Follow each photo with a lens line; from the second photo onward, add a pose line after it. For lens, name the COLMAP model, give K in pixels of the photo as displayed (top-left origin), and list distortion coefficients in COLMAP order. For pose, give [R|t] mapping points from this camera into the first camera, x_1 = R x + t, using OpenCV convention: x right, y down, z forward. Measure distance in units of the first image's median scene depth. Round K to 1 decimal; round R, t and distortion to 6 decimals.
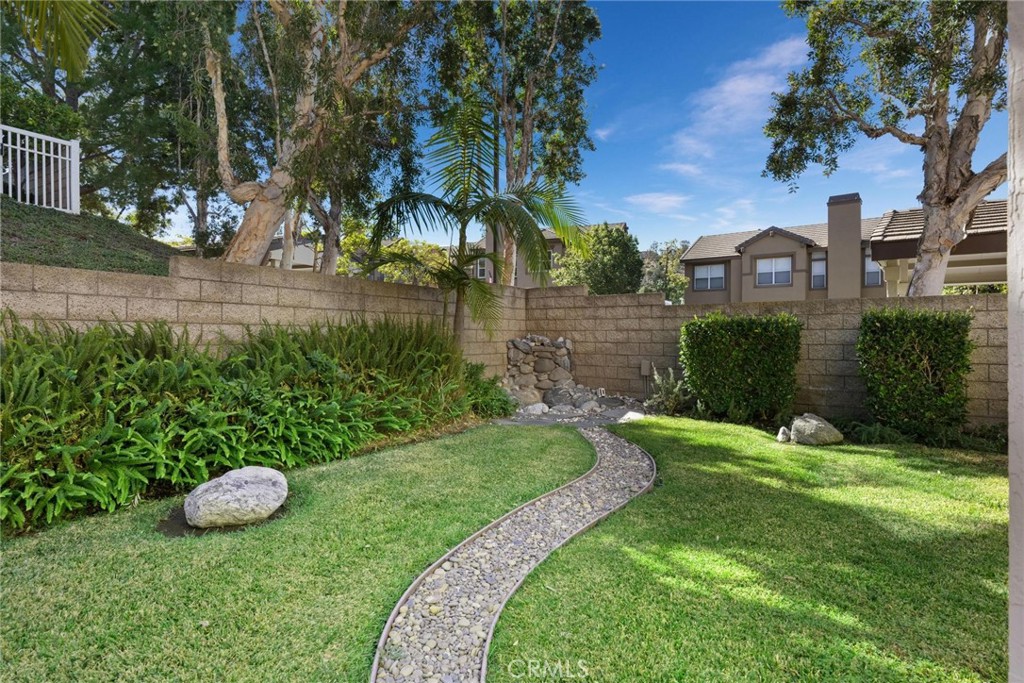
lens RADIAL K [[544.7, 0, 513.2], [0, 544.7, 341.9], [0, 0, 1]] dist [-0.008142, -0.000692]
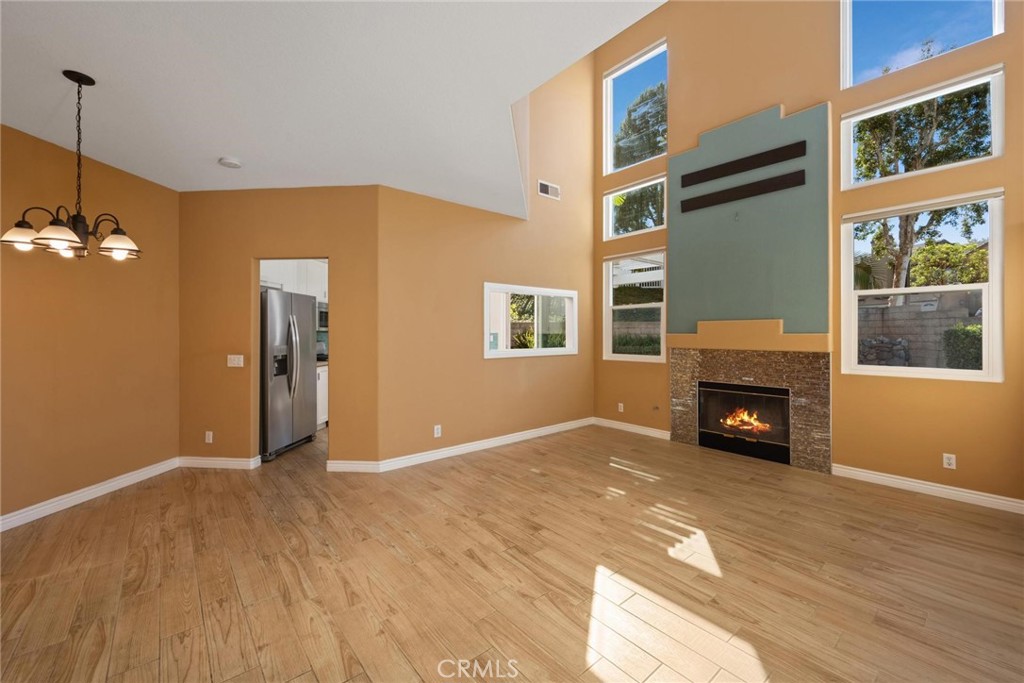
lens RADIAL K [[409.3, 0, 505.9], [0, 409.3, 332.9], [0, 0, 1]] dist [-0.001044, 0.000296]
pose [[0.452808, -0.007446, -0.891577, 1.095864], [-0.003402, 0.999943, -0.010079, -0.013336], [0.891602, 0.007597, 0.452757, -0.971893]]
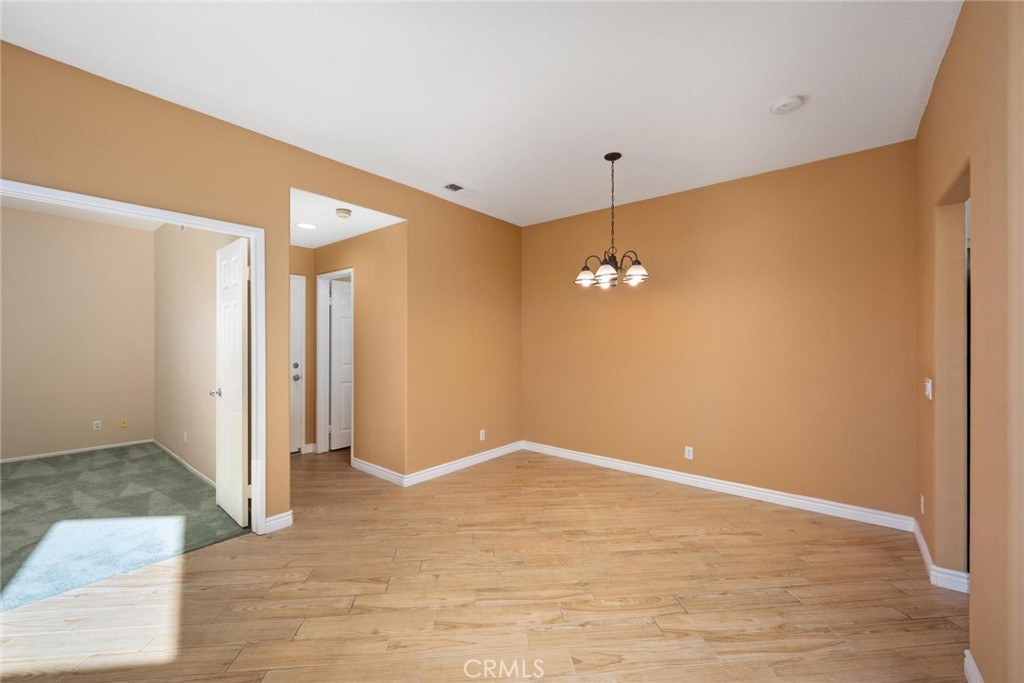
lens RADIAL K [[409.3, 0, 513.4], [0, 409.3, 338.7], [0, 0, 1]] dist [-0.001044, 0.000296]
pose [[-0.992343, -0.005384, 0.123392, 0.623738], [-0.005365, 0.999985, 0.000483, -0.017688], [-0.123393, -0.000182, -0.992358, -0.606747]]
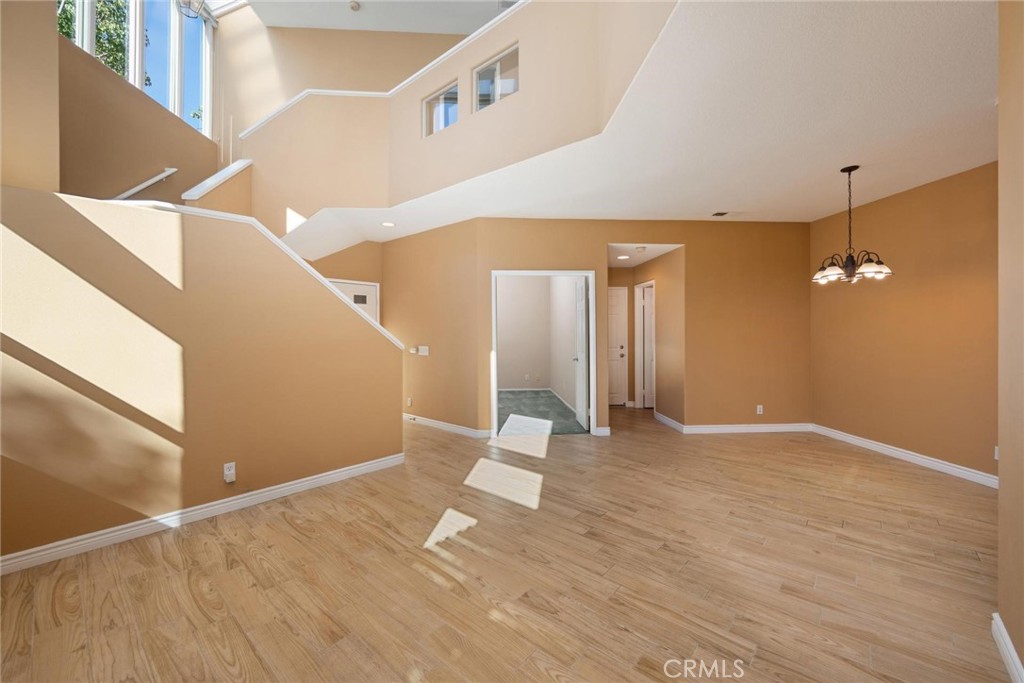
lens RADIAL K [[409.3, 0, 507.7], [0, 409.3, 330.8], [0, 0, 1]] dist [-0.001044, 0.000296]
pose [[-0.582706, -0.001766, 0.812681, 0.358536], [0.008402, 0.999931, 0.008197, -0.023402], [-0.812639, 0.011604, -0.582651, -0.374335]]
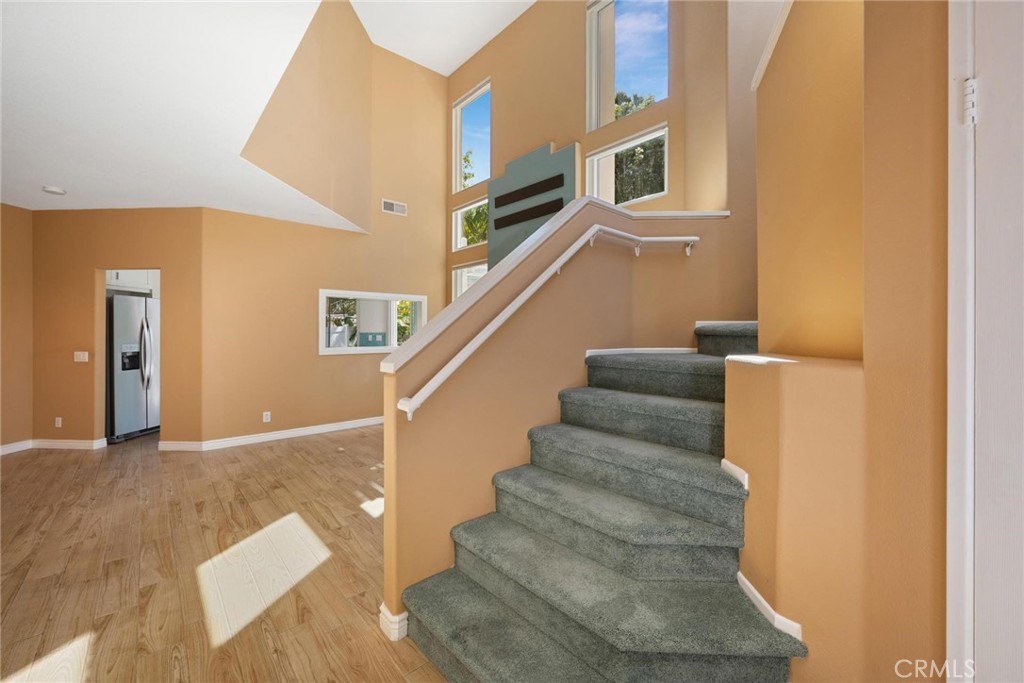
lens RADIAL K [[409.3, 0, 505.8], [0, 409.3, 332.8], [0, 0, 1]] dist [-0.001044, 0.000296]
pose [[0.477893, -0.005712, -0.878400, 1.381710], [-0.004635, 0.999949, -0.009024, -0.014871], [0.878406, 0.008384, 0.477842, -0.712831]]
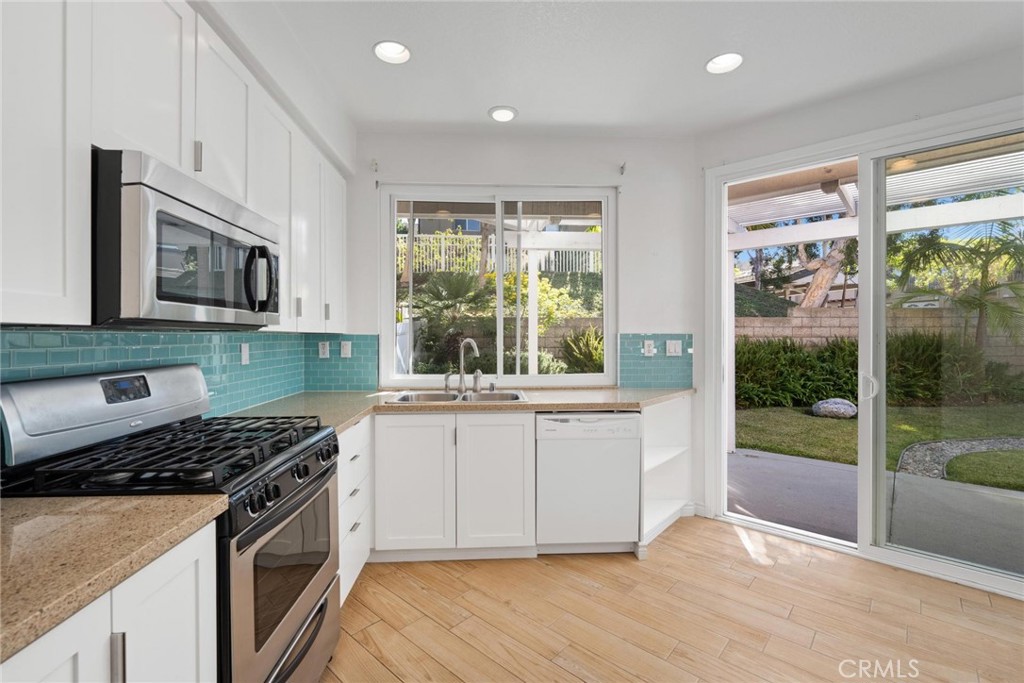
lens RADIAL K [[447.8, 0, 511.9], [0, 447.8, 341.4], [0, 0, 1]] dist [0.001062, 0.000378]
pose [[0.573100, 0.005716, -0.819465, 0.217191], [-0.003824, 0.999983, 0.004301, -0.018776], [0.819476, 0.000669, 0.573113, -0.921057]]
